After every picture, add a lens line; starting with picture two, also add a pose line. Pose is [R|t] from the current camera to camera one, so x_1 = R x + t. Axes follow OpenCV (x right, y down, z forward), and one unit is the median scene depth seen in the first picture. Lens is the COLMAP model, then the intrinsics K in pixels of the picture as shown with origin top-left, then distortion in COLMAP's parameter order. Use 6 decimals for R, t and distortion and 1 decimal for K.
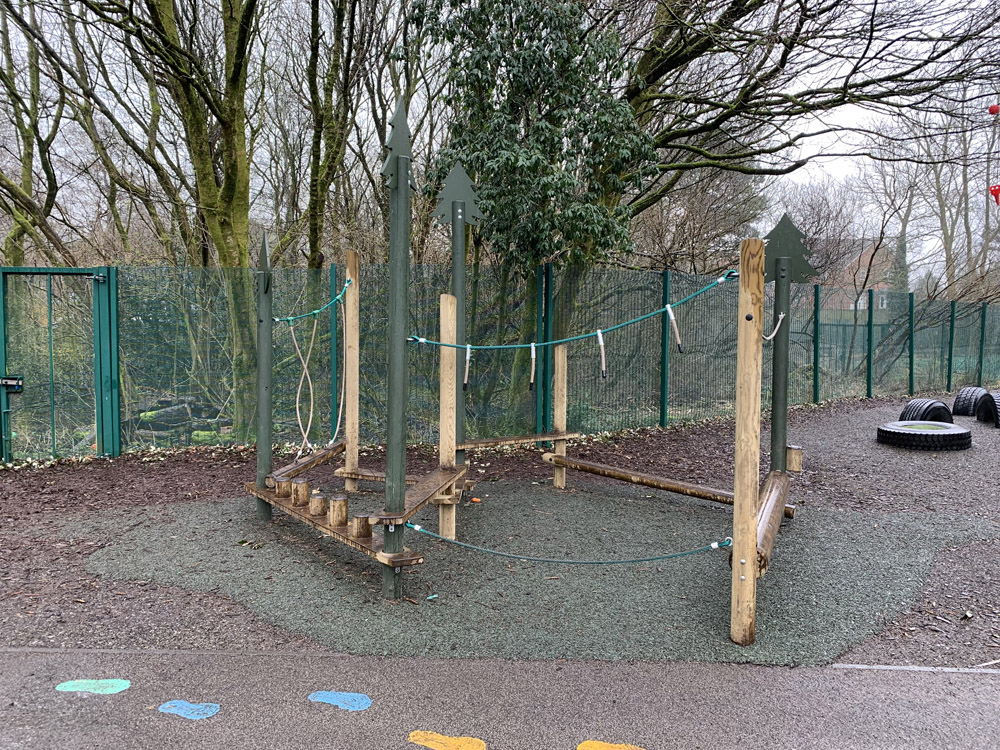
lens RADIAL K [[763.5, 0, 500.9], [0, 763.5, 370.3], [0, 0, 1]] dist [0.094720, -0.200874]
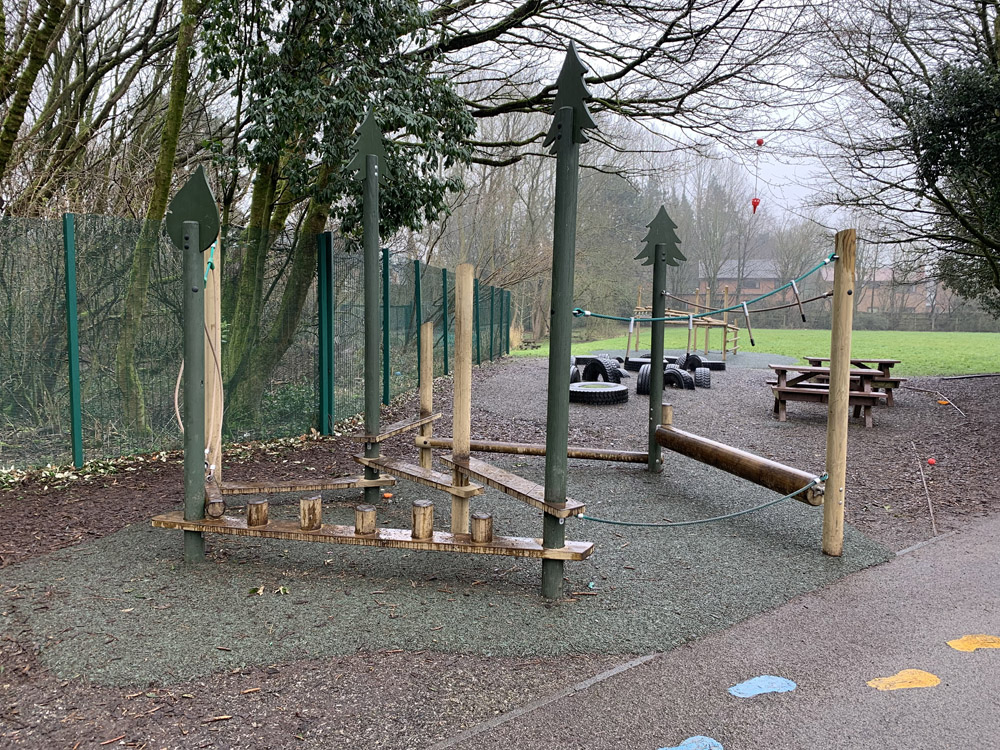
lens RADIAL K [[763.5, 0, 500.9], [0, 763.5, 370.3], [0, 0, 1]] dist [0.094720, -0.200874]
pose [[0.759118, -0.050781, 0.648970, -0.533583], [0.034038, 0.998685, 0.038331, -0.006013], [-0.650063, -0.007008, 0.759848, 0.246851]]
